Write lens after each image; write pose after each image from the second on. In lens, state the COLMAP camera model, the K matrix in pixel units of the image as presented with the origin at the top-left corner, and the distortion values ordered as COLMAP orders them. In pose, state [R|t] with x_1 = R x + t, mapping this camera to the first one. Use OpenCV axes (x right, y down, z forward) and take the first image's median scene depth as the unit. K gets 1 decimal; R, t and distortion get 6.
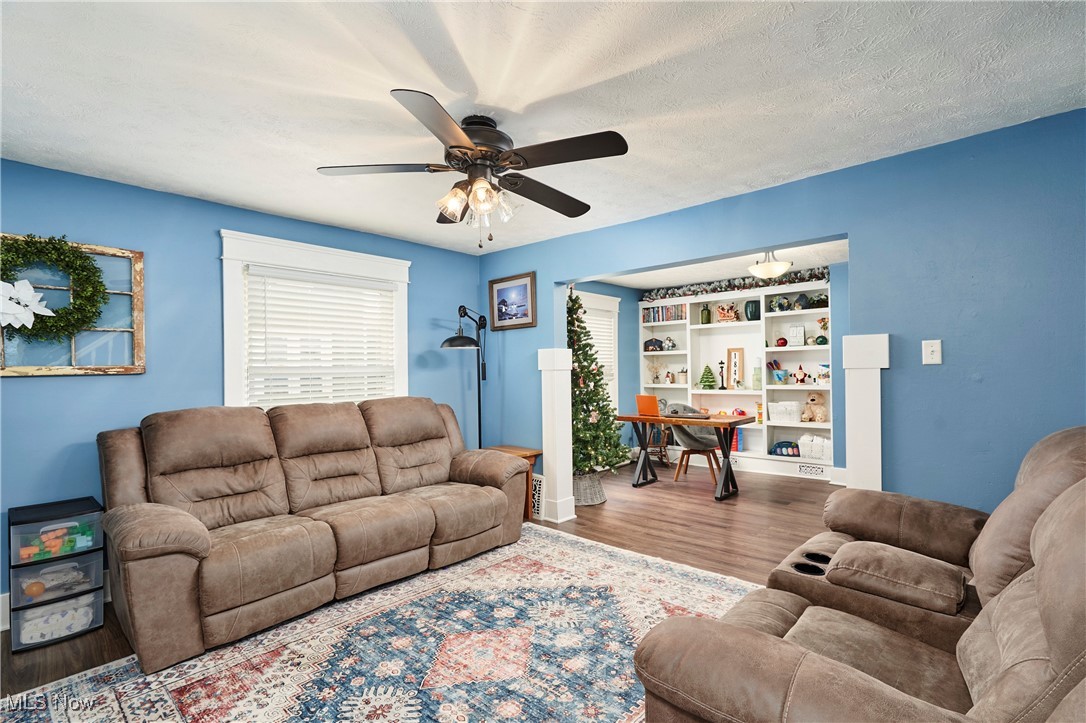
lens RADIAL K [[500.3, 0, 544.8], [0, 500.3, 368.5], [0, 0, 1]] dist [-0.002522, 0.000065]
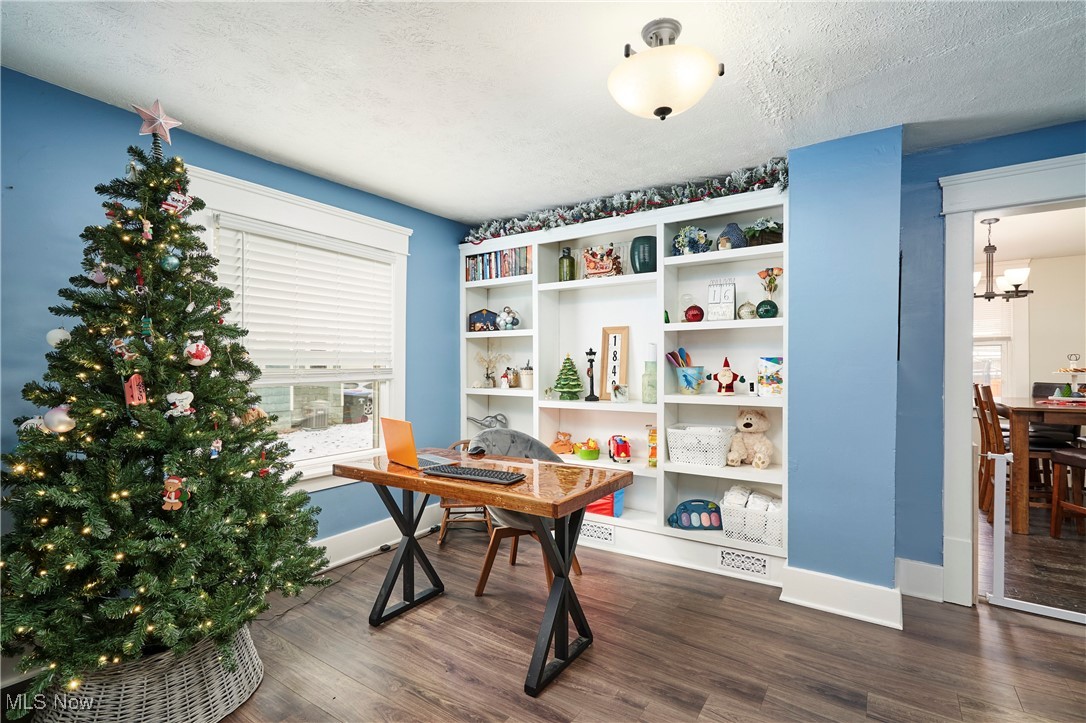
lens RADIAL K [[500.3, 0, 544.8], [0, 500.3, 368.5], [0, 0, 1]] dist [-0.002522, 0.000065]
pose [[0.988487, 0.013631, 0.150689, 0.237041], [-0.014902, 0.999862, 0.007311, 0.003293], [-0.150569, -0.009472, 0.988554, 0.495650]]
